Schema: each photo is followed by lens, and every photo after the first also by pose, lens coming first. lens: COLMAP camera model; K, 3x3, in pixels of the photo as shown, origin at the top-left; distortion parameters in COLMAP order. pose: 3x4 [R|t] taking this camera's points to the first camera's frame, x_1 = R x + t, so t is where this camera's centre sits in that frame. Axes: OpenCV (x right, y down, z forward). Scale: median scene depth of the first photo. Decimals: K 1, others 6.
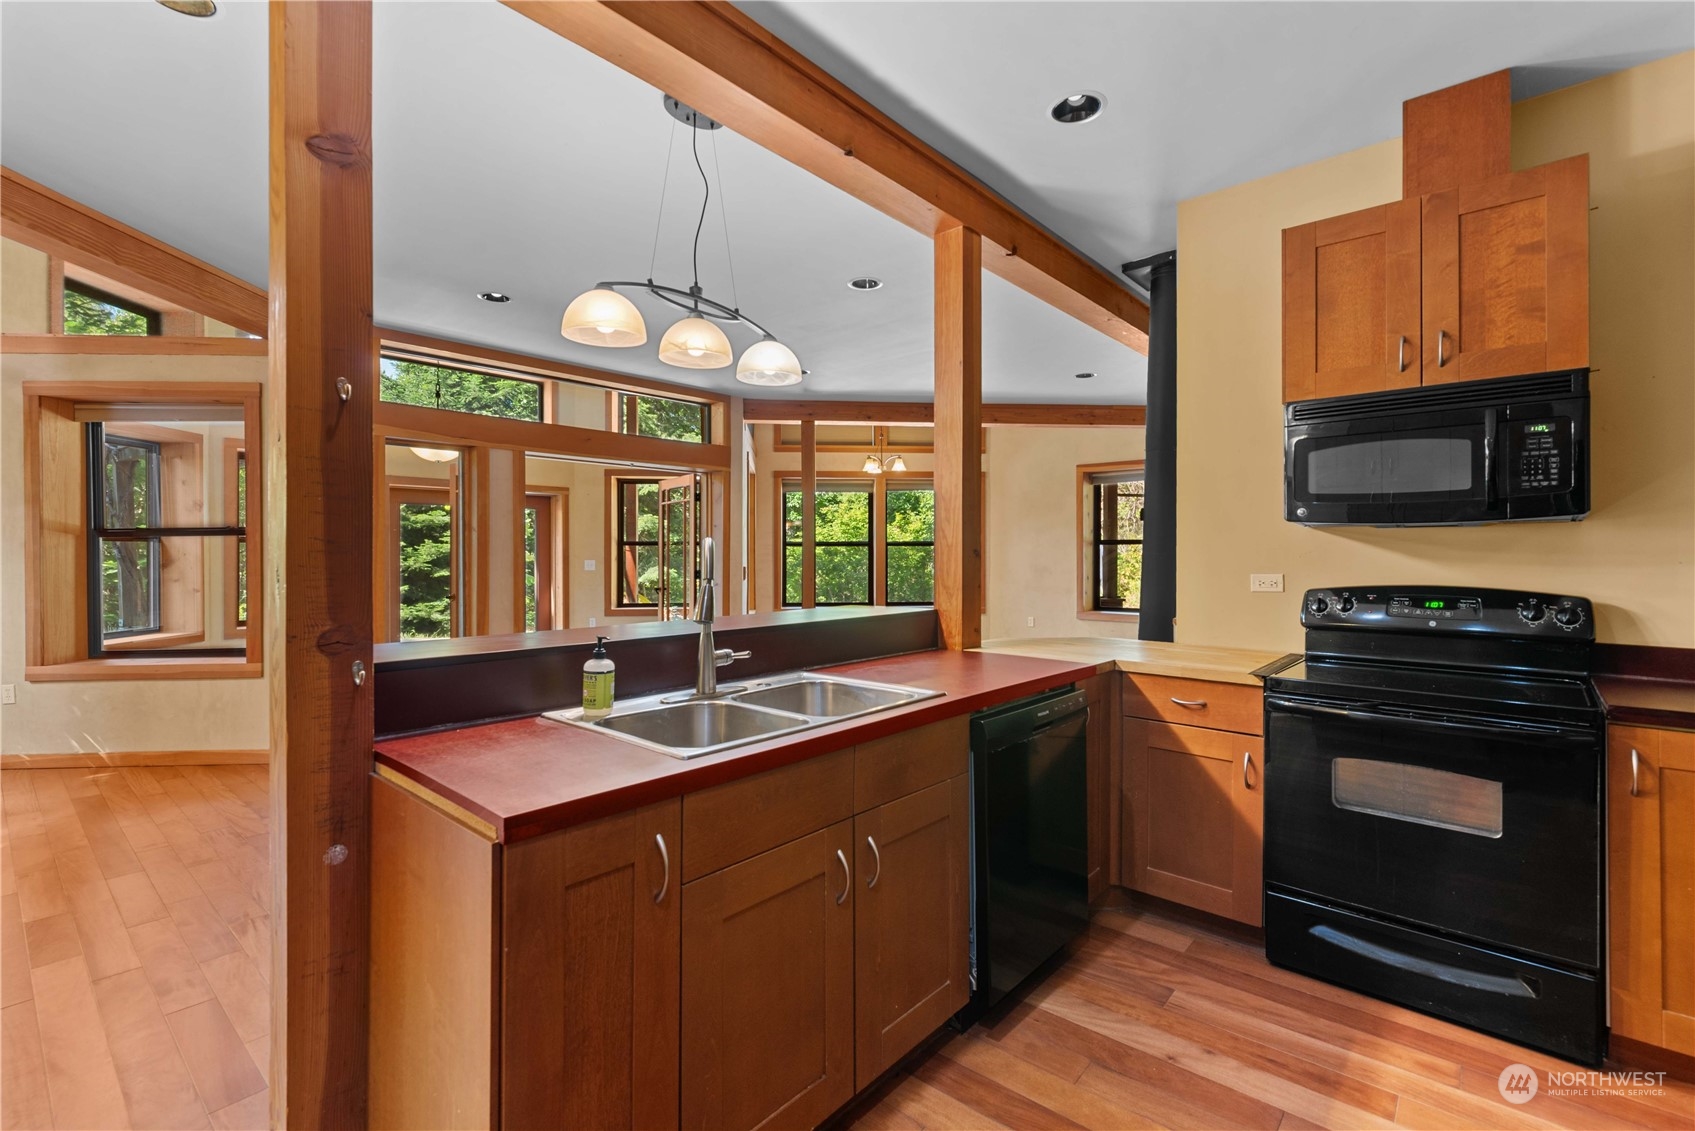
lens RADIAL K [[750.1, 0, 867.8], [0, 750.1, 555.5], [0, 0, 1]] dist [-0.000474, 0.000183]
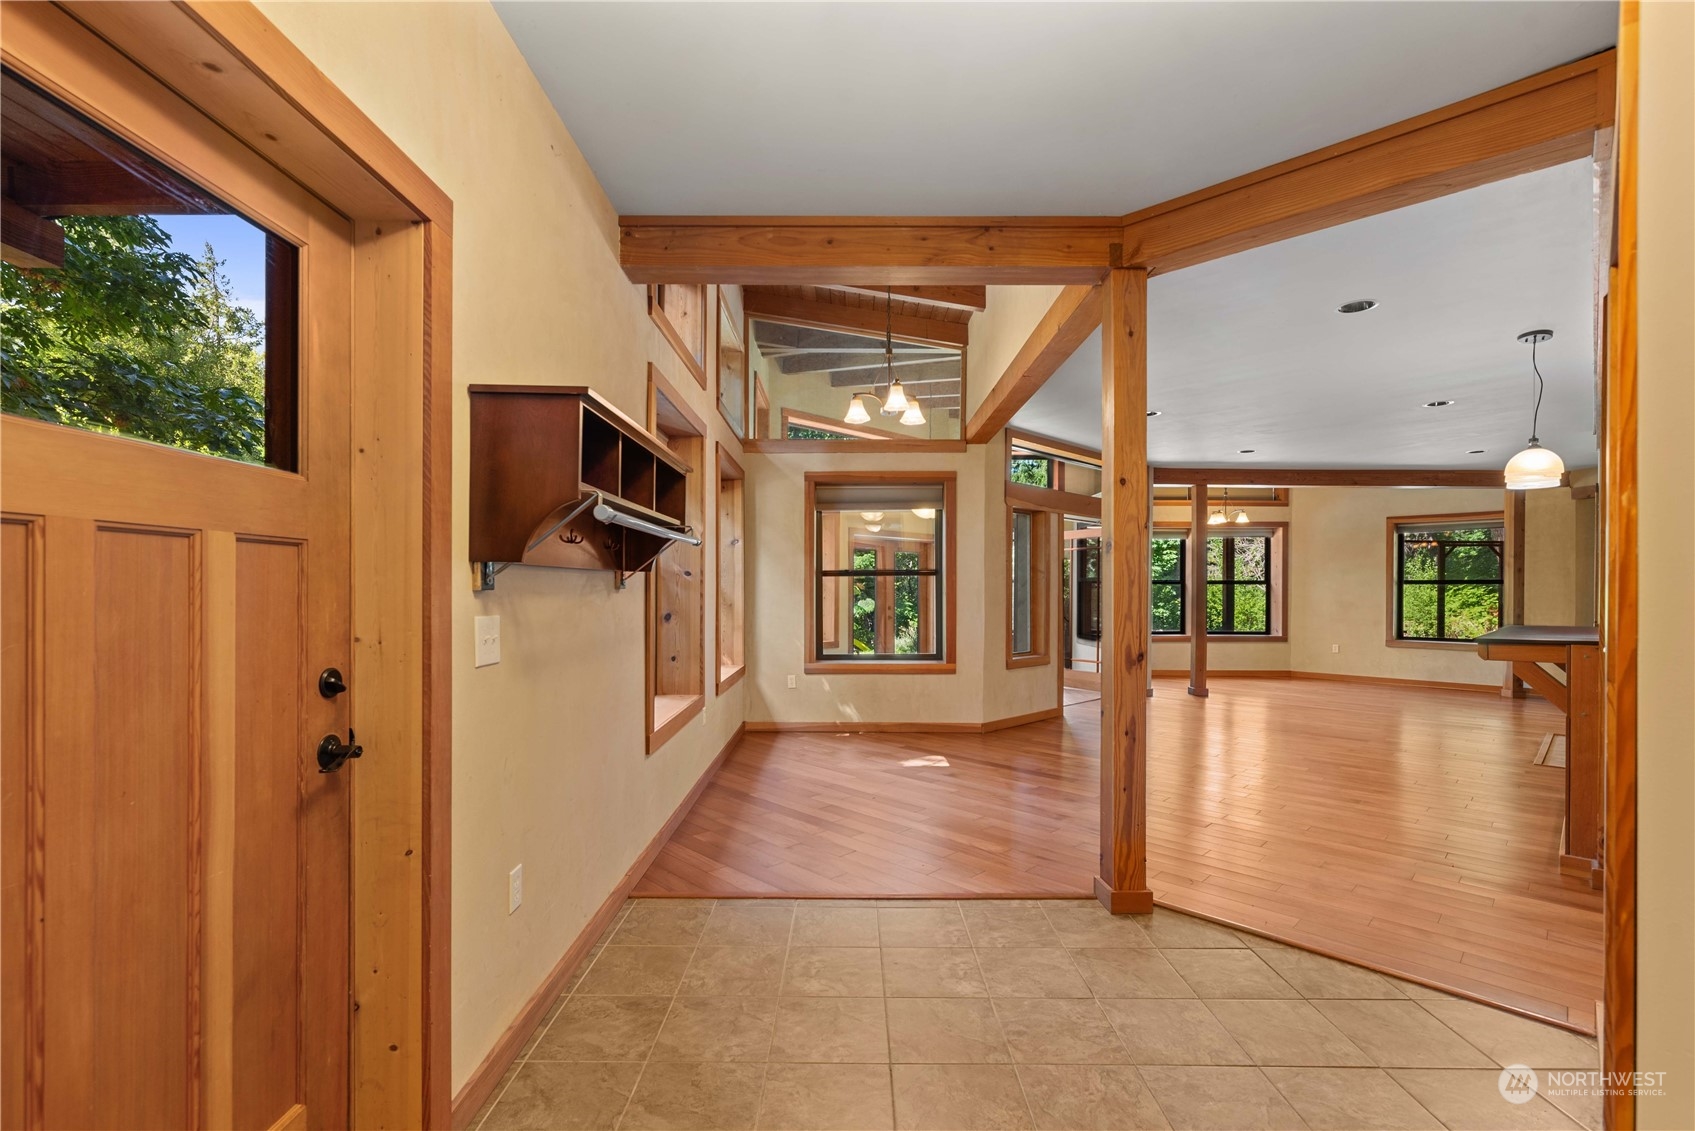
lens RADIAL K [[734.6, 0, 845.2], [0, 734.6, 576.6], [0, 0, 1]] dist [-0.000814, -0.000828]
pose [[0.995890, 0.004705, -0.090447, -0.890425], [-0.006464, 0.999795, -0.019173, 0.003018], [0.090339, 0.019679, 0.995717, -0.441034]]
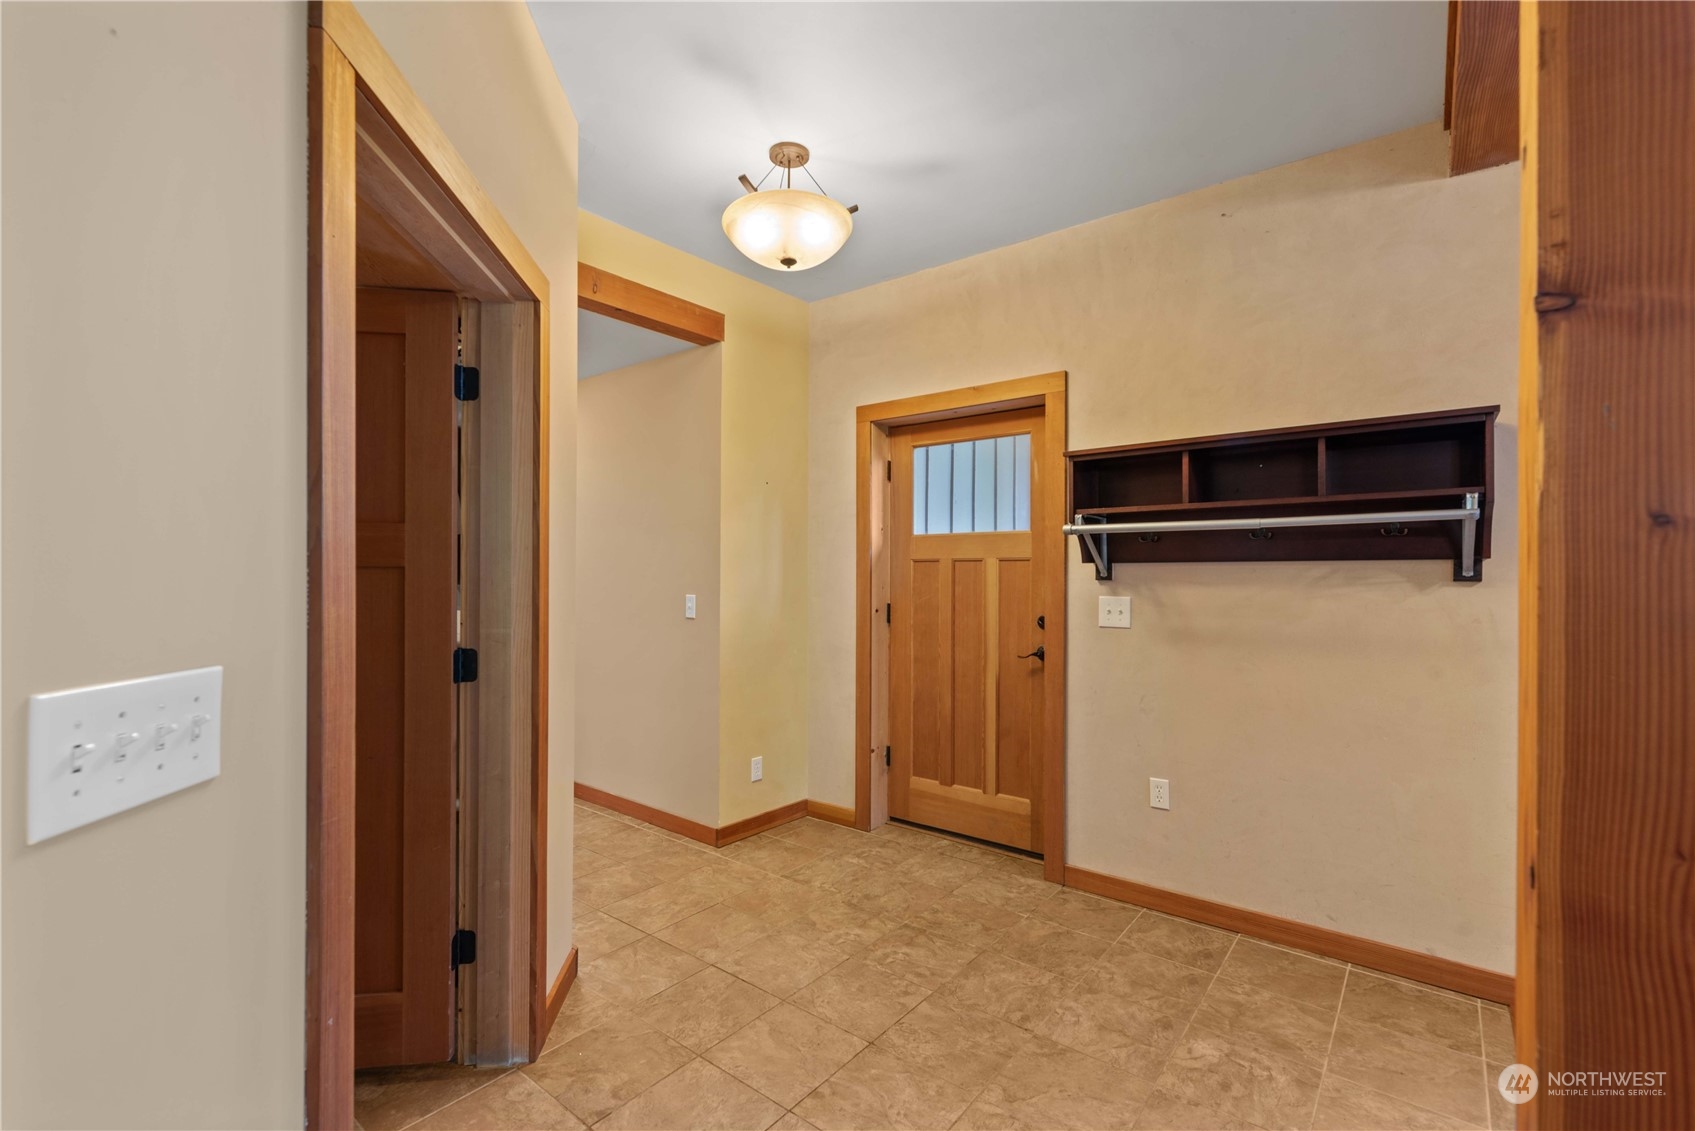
lens RADIAL K [[734.6, 0, 845.2], [0, 734.6, 576.6], [0, 0, 1]] dist [-0.000814, -0.000828]
pose [[-0.684841, 0.000348, -0.728693, -0.492021], [-0.004164, 0.999982, 0.004390, -0.000800], [0.728681, 0.006041, -0.684827, 0.222383]]
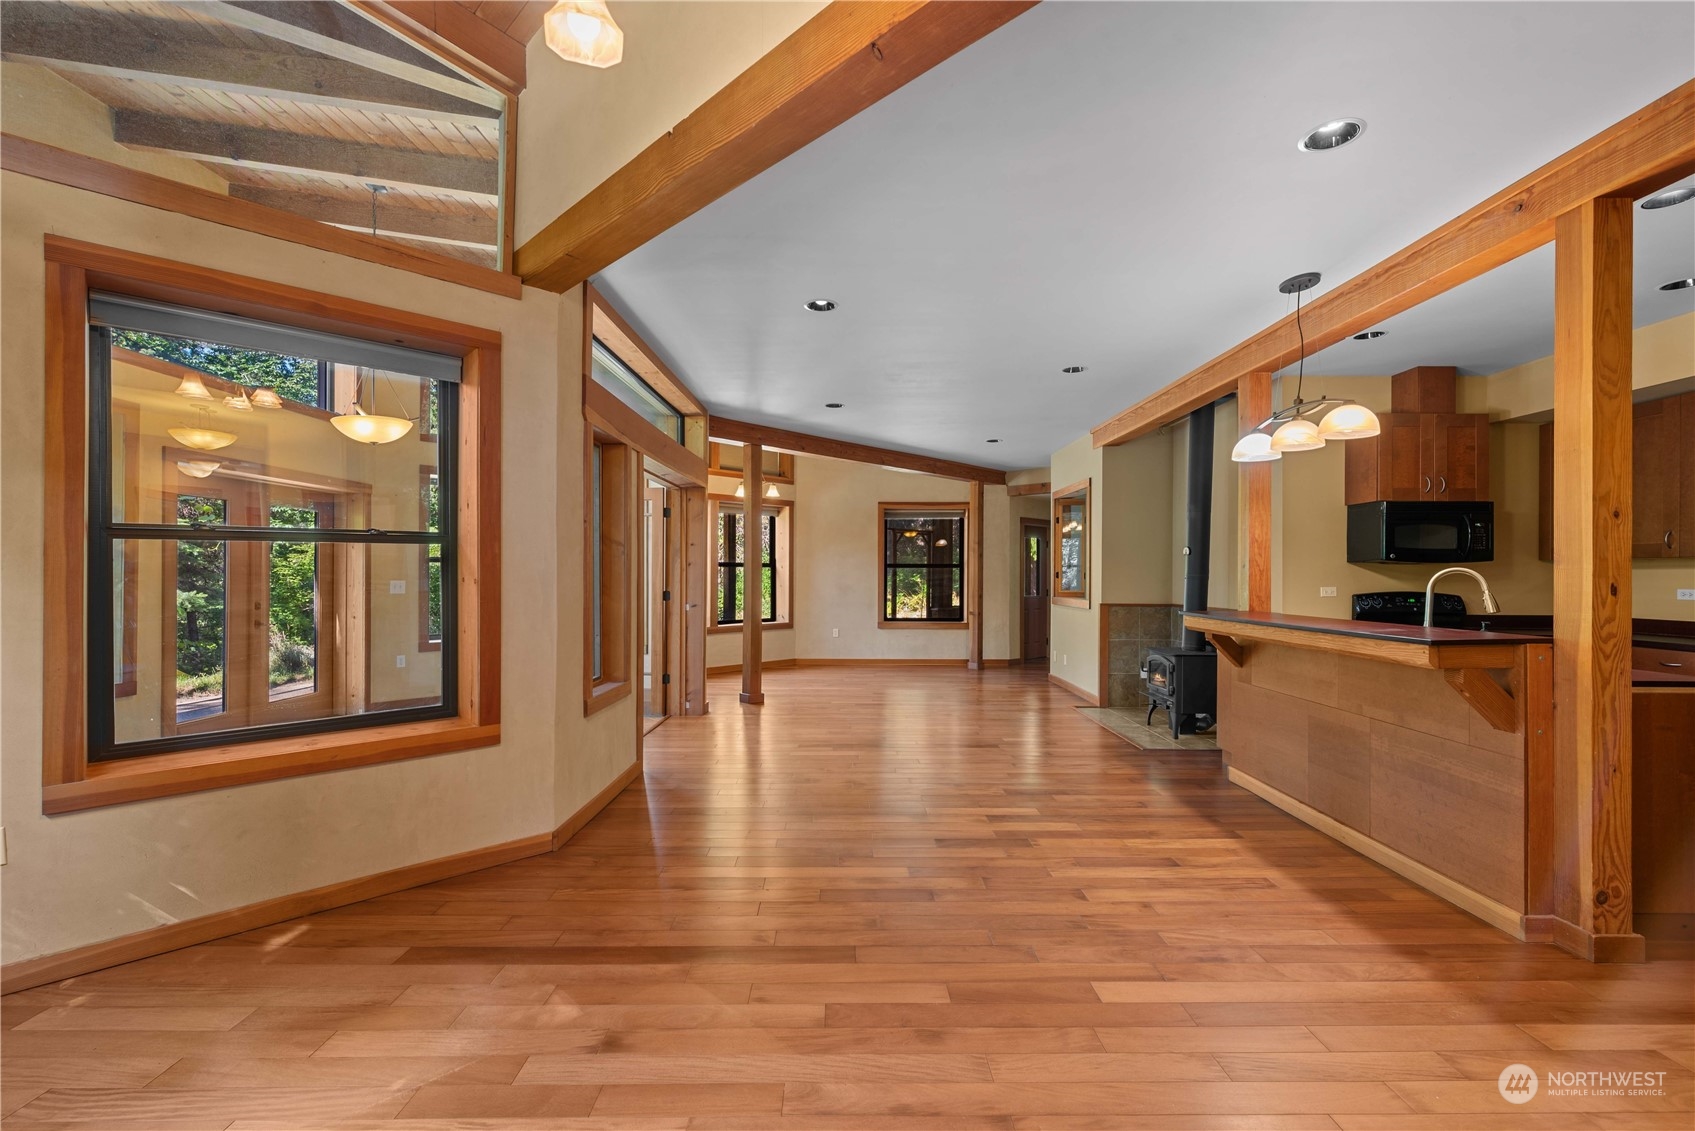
lens RADIAL K [[734.6, 0, 845.2], [0, 734.6, 576.6], [0, 0, 1]] dist [-0.000814, -0.000828]
pose [[0.759535, 0.003247, 0.650459, -1.010119], [-0.004100, 0.999992, -0.000204, 0.001430], [-0.650454, -0.002512, 0.759542, 0.251951]]
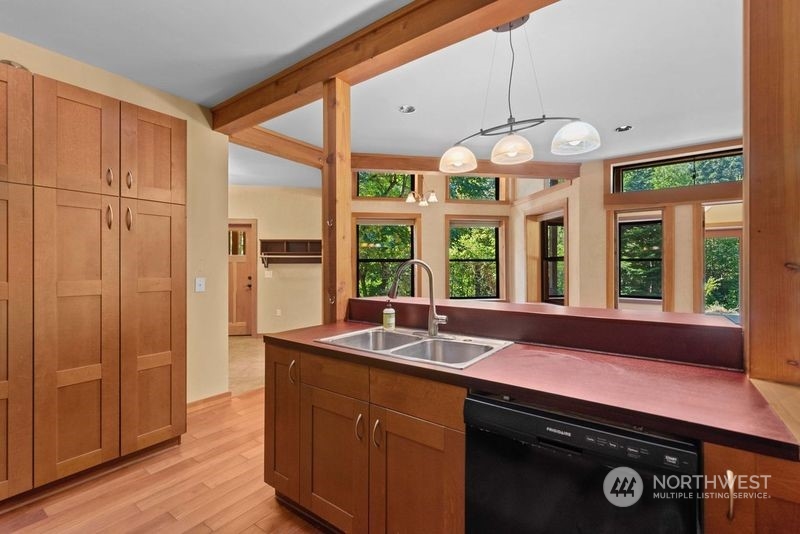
lens RADIAL K [[356.5, 0, 399.2], [0, 356.5, 268.4], [0, 0, 1]] dist [-0.000393, 0.000064]
pose [[0.077863, 0.006586, -0.996942, 0.325165], [-0.001452, 0.999978, 0.006492, -0.002184], [0.996963, 0.000942, 0.077871, 0.359350]]
